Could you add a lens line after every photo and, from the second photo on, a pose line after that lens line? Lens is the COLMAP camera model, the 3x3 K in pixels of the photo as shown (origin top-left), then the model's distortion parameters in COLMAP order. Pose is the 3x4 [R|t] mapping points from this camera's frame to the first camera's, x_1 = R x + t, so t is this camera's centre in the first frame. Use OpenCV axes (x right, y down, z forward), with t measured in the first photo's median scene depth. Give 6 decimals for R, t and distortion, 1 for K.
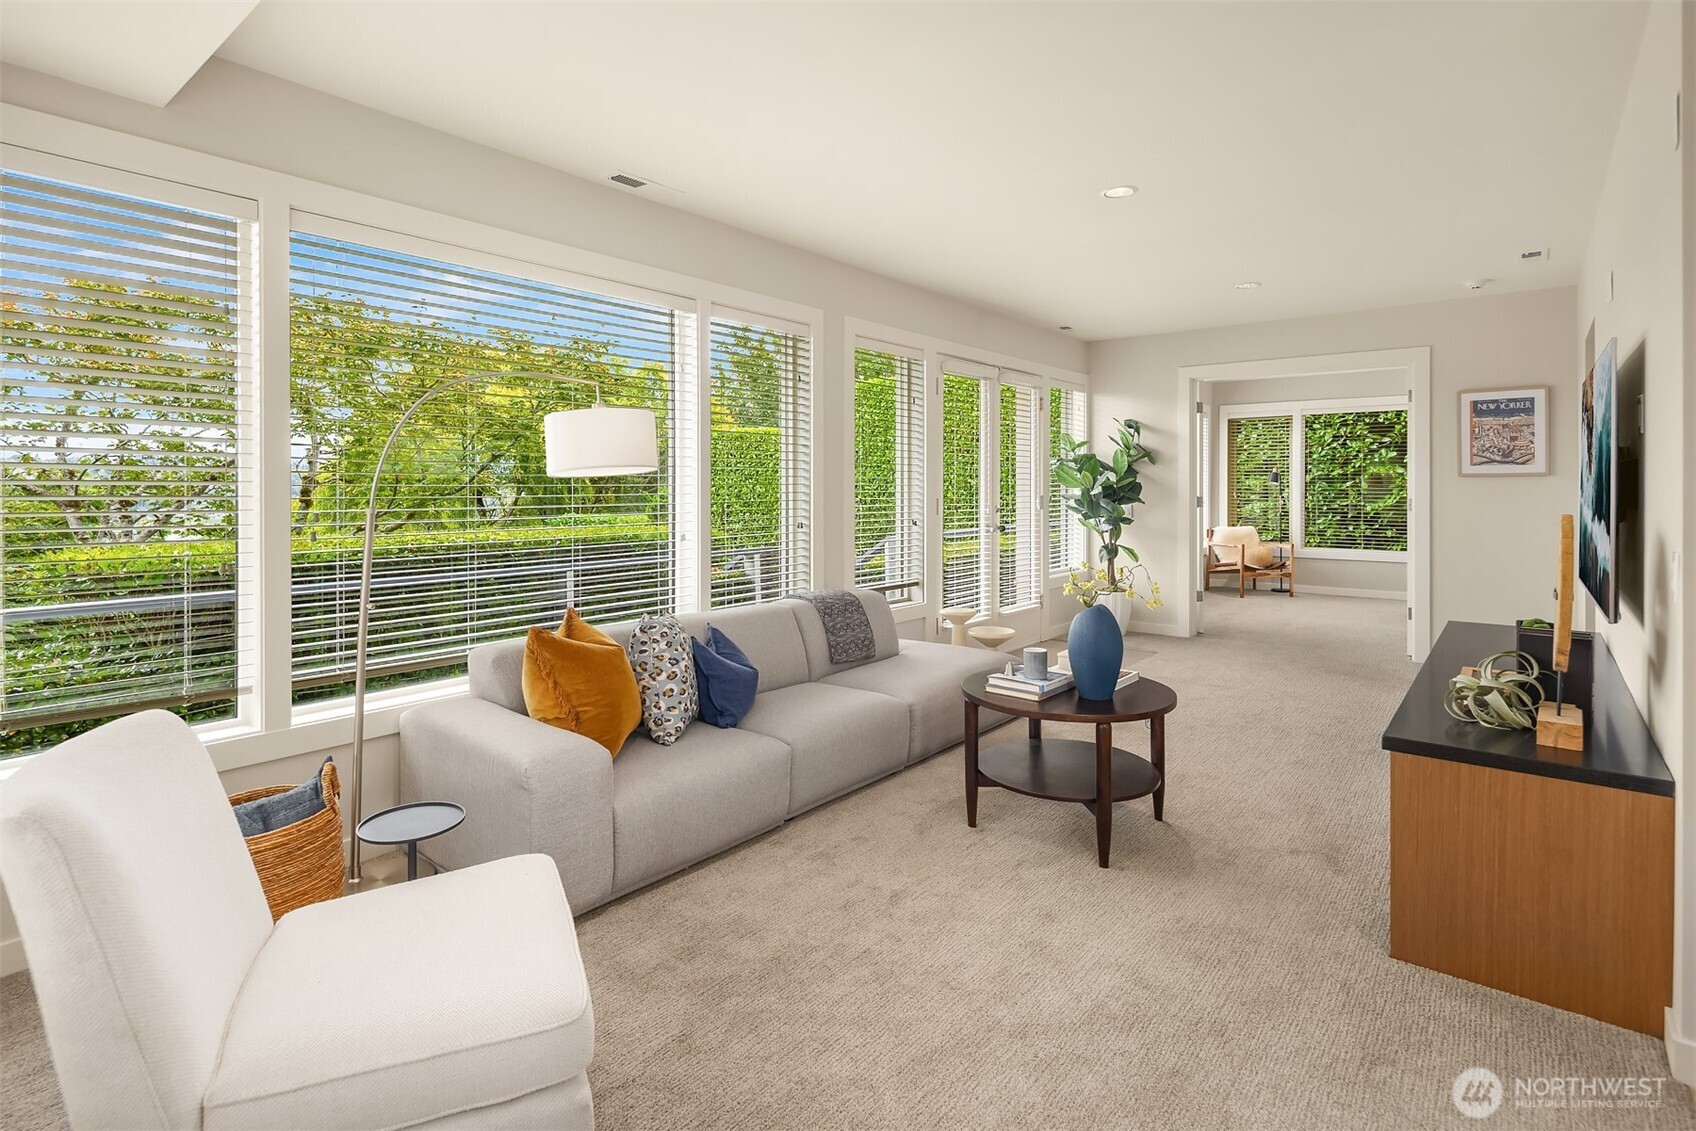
lens RADIAL K [[829.7, 0, 851.3], [0, 829.7, 490.9], [0, 0, 1]] dist [0.001130, 0.000137]
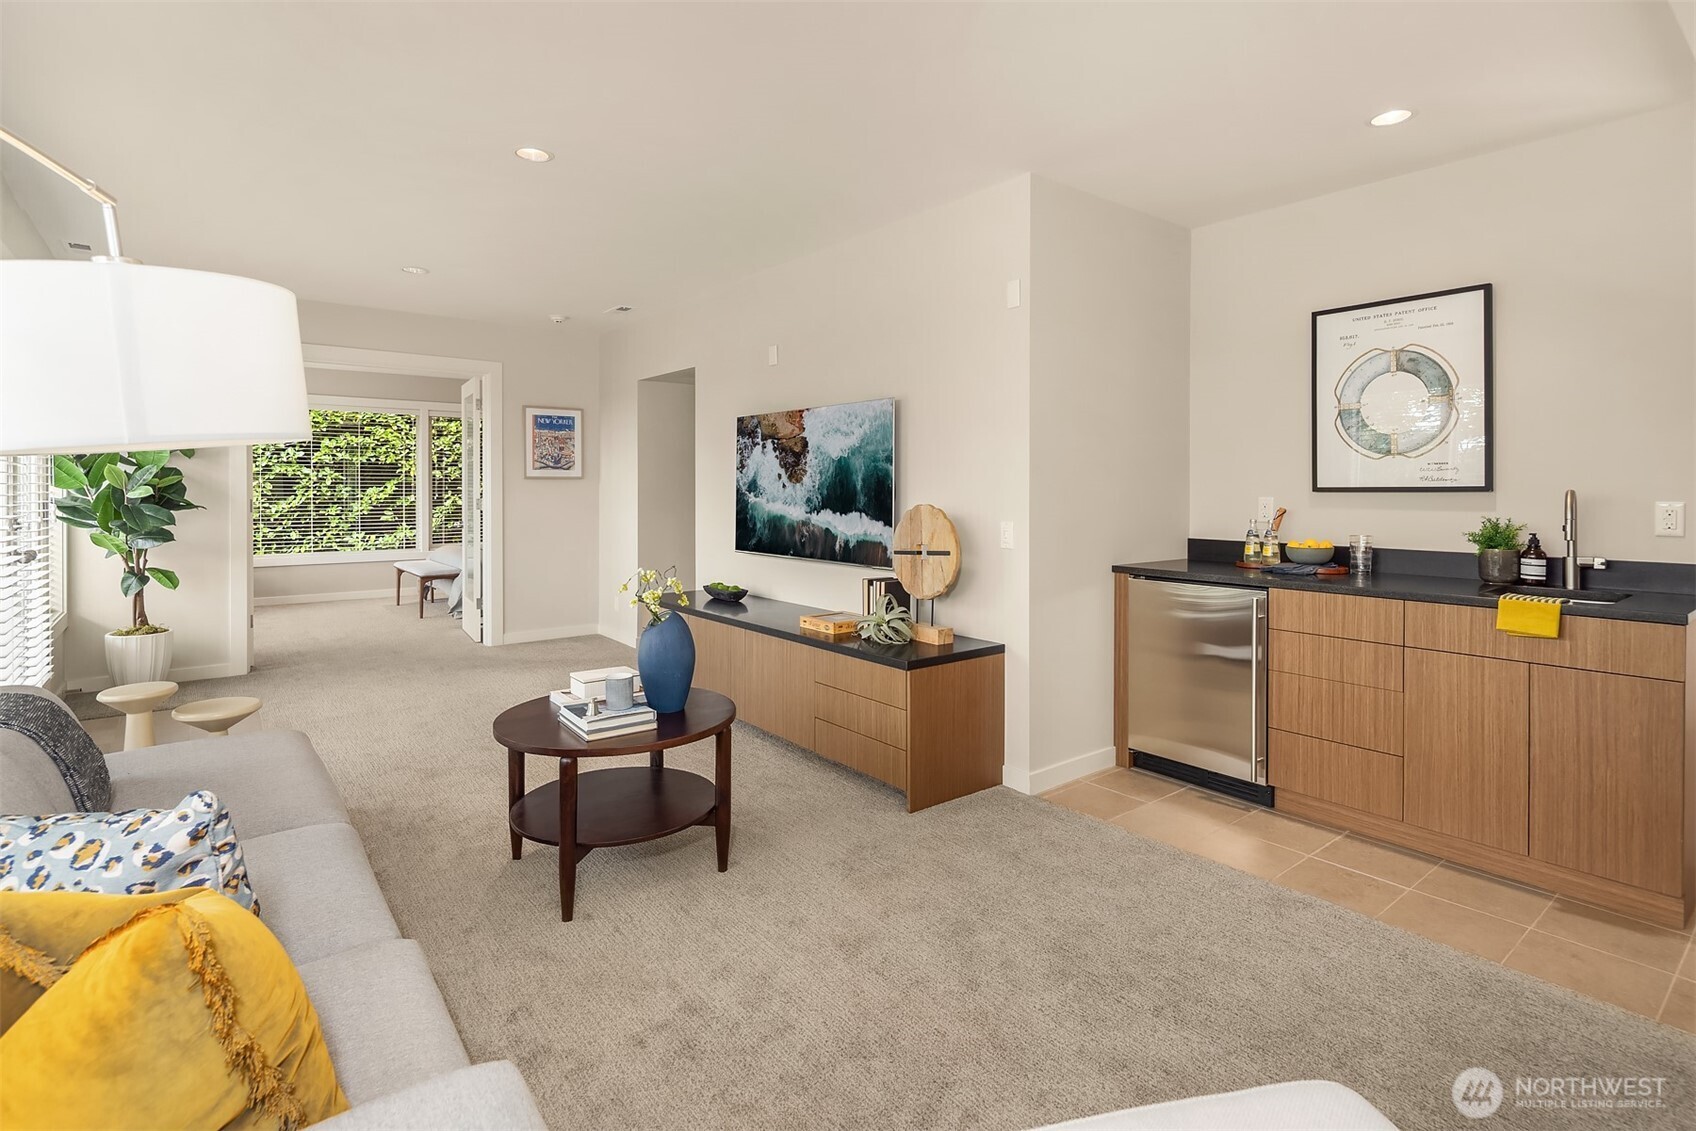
lens RADIAL K [[829.7, 0, 851.3], [0, 829.7, 490.9], [0, 0, 1]] dist [0.001130, 0.000137]
pose [[0.210934, -0.000424, 0.977500, -0.298905], [0.001392, 0.999999, 0.000133, -0.000113], [-0.977499, 0.001333, 0.210934, 0.304084]]
